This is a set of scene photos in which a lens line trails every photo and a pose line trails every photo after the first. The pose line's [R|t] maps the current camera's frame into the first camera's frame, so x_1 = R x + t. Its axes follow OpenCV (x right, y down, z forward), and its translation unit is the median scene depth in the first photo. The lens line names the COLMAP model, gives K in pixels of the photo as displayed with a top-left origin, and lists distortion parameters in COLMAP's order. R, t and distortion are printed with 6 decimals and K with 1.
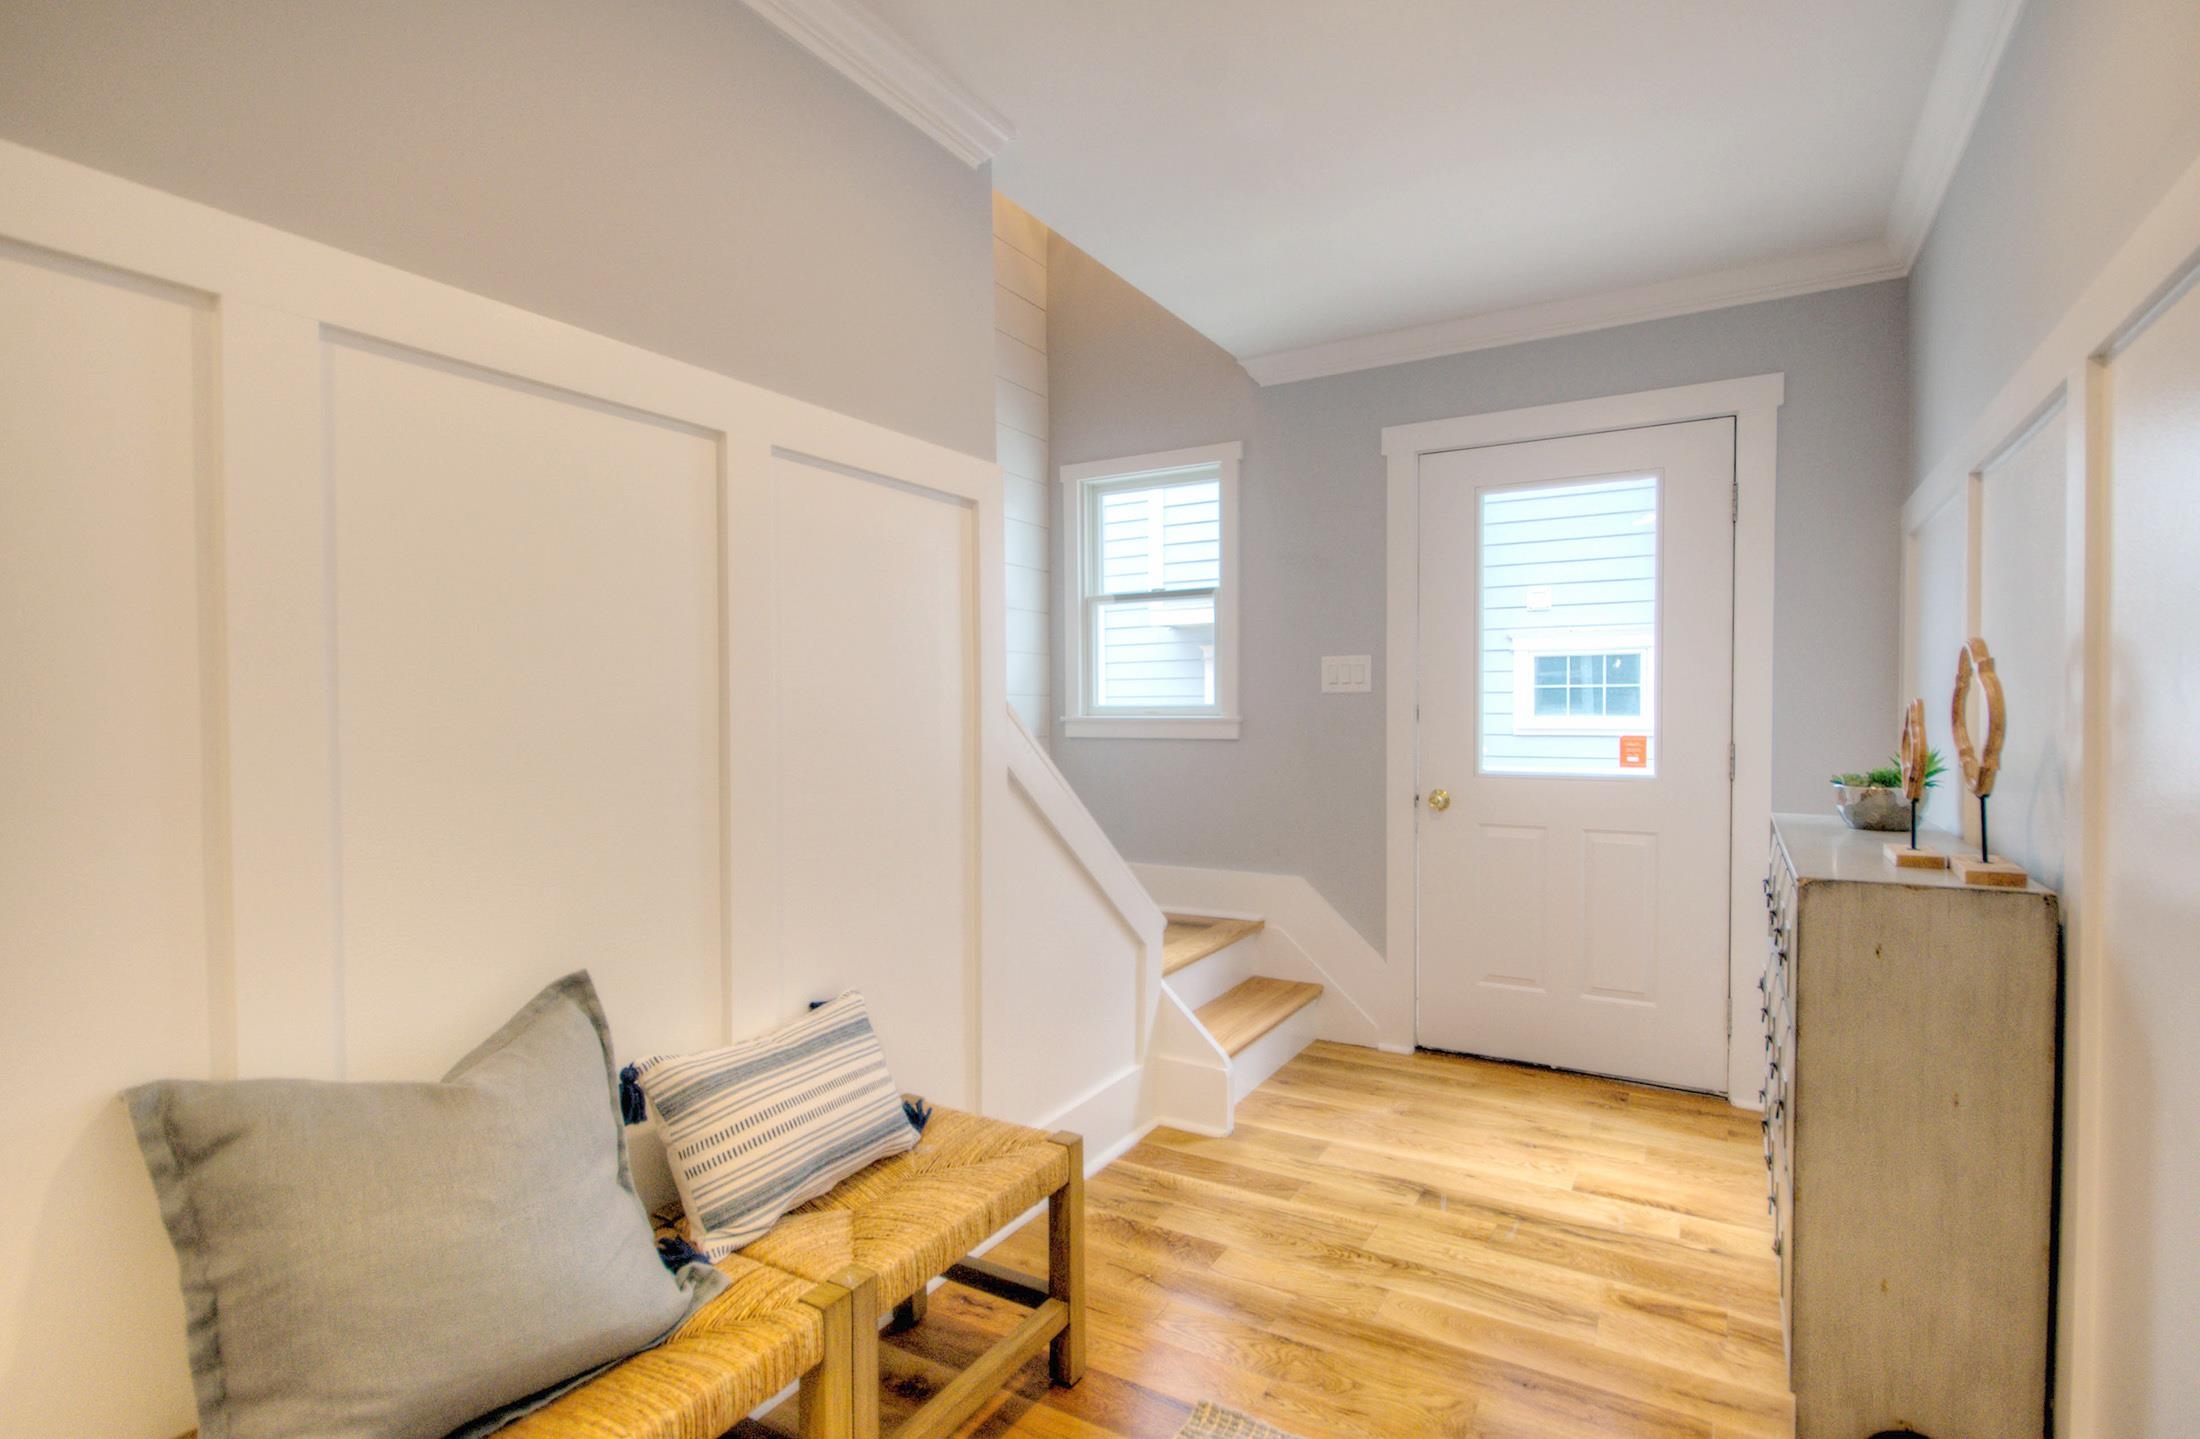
lens RADIAL K [[986.7, 0, 1099.8], [0, 986.7, 679.1], [0, 0, 1]] dist [0.001731, -0.002184]
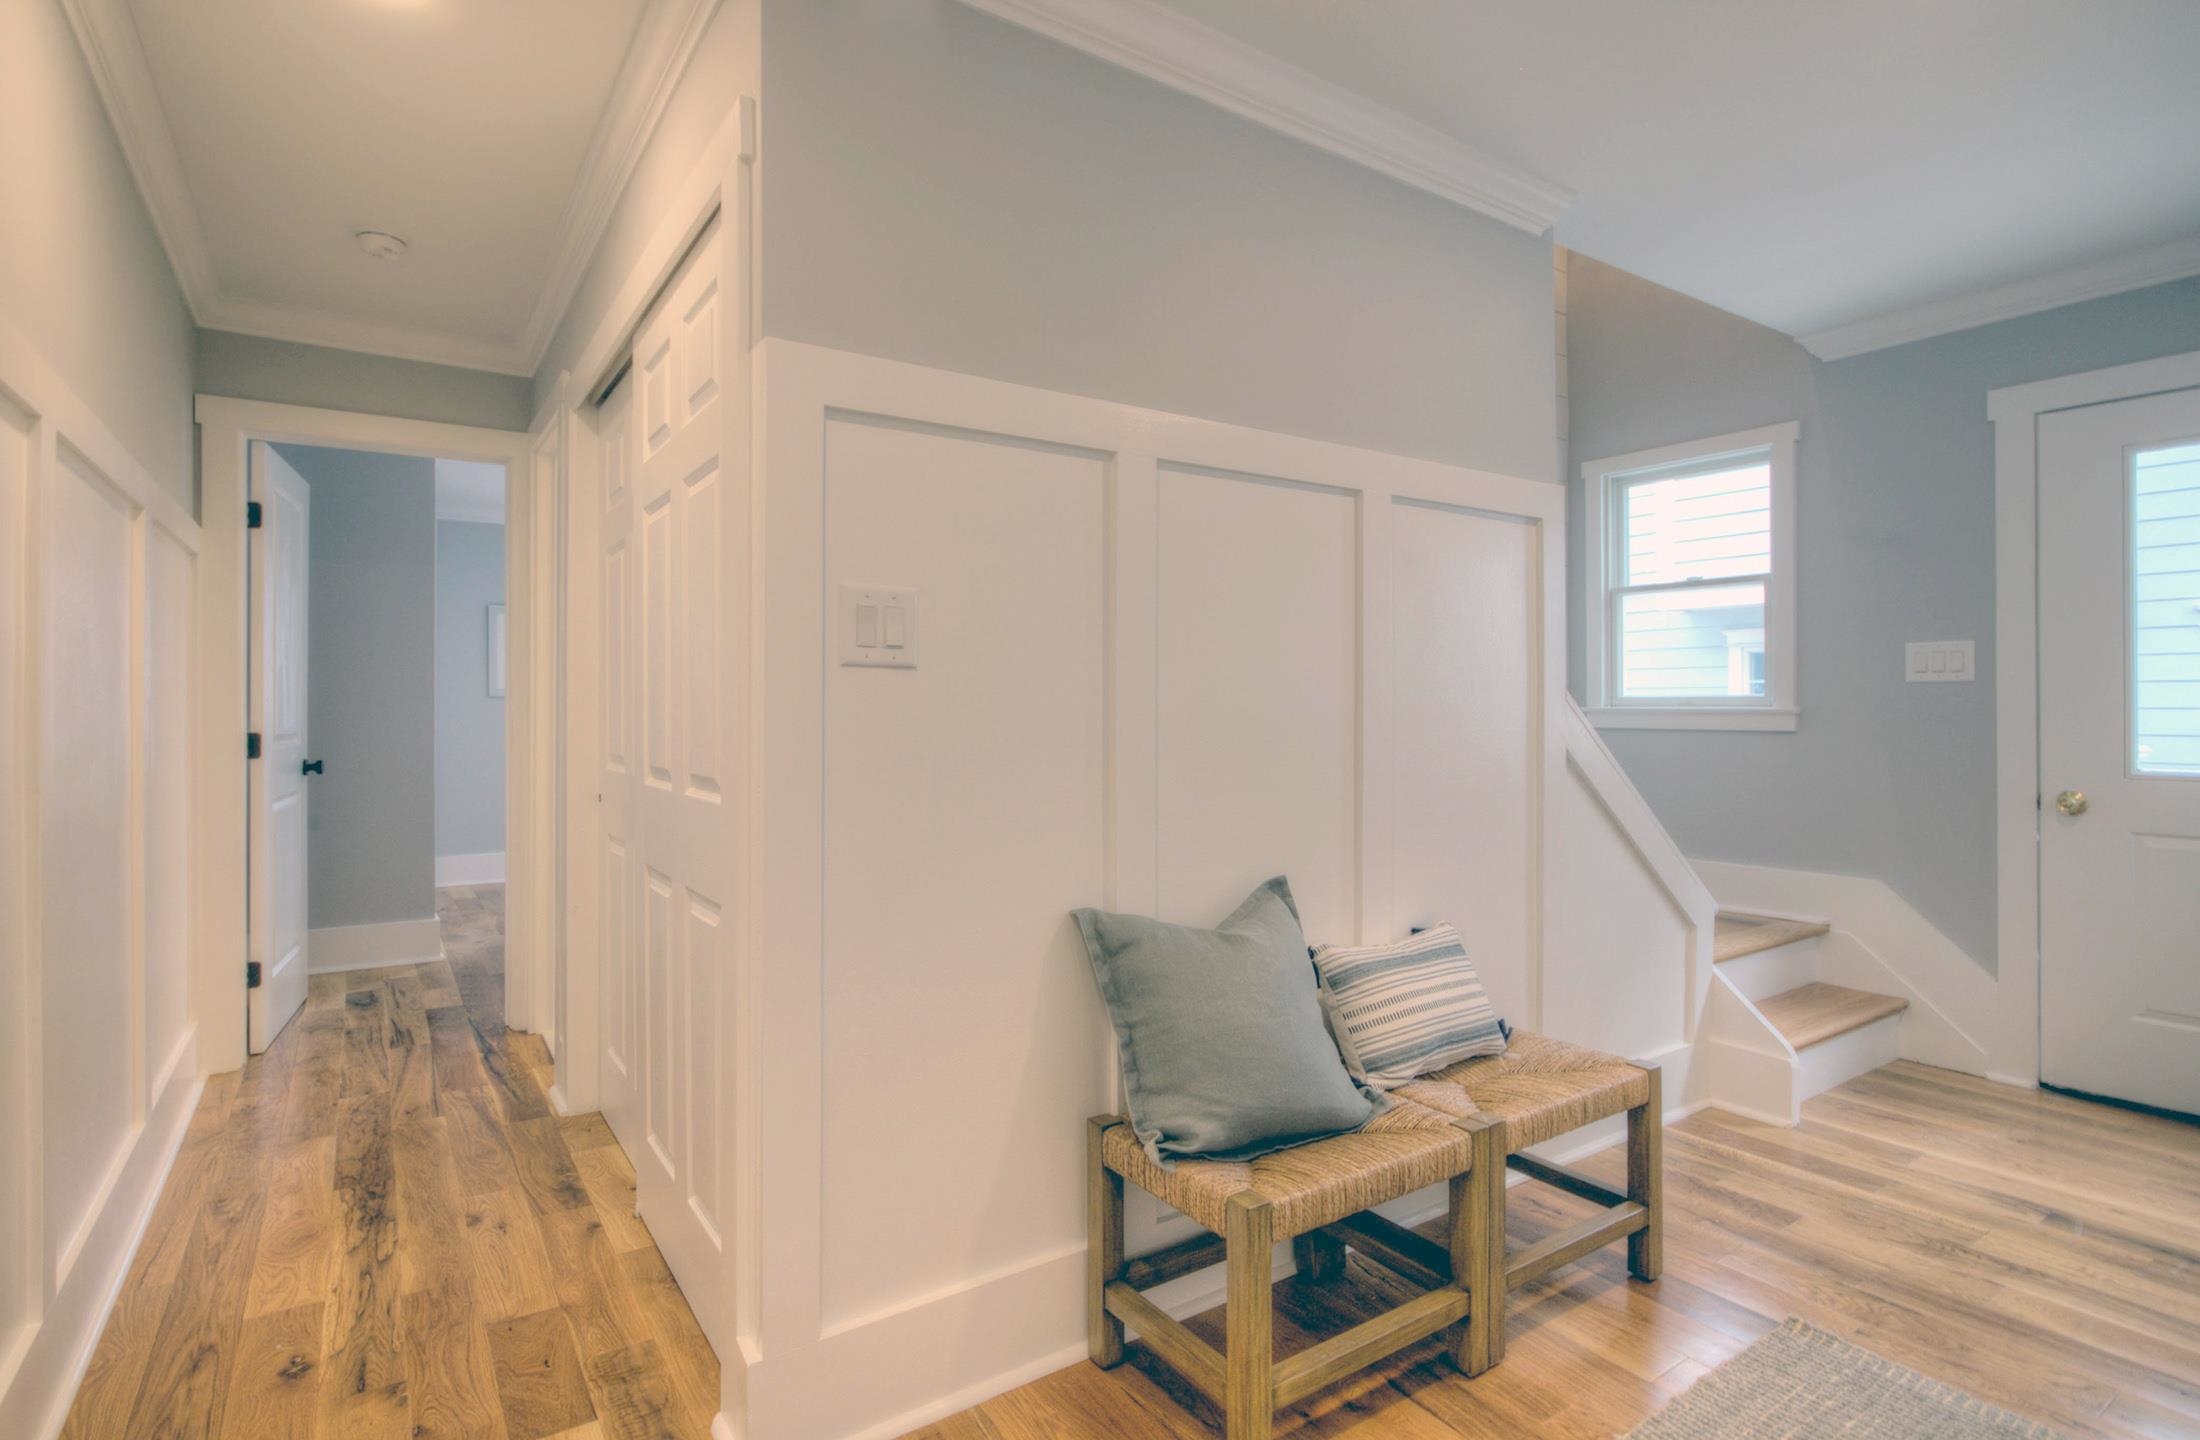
lens RADIAL K [[986.7, 0, 1099.8], [0, 986.7, 679.6], [0, 0, 1]] dist [0.001731, -0.002184]
pose [[0.899759, -0.007291, -0.436326, -0.090371], [0.010496, 0.999933, 0.004933, -0.001858], [0.436261, -0.009018, 0.899775, -0.288360]]
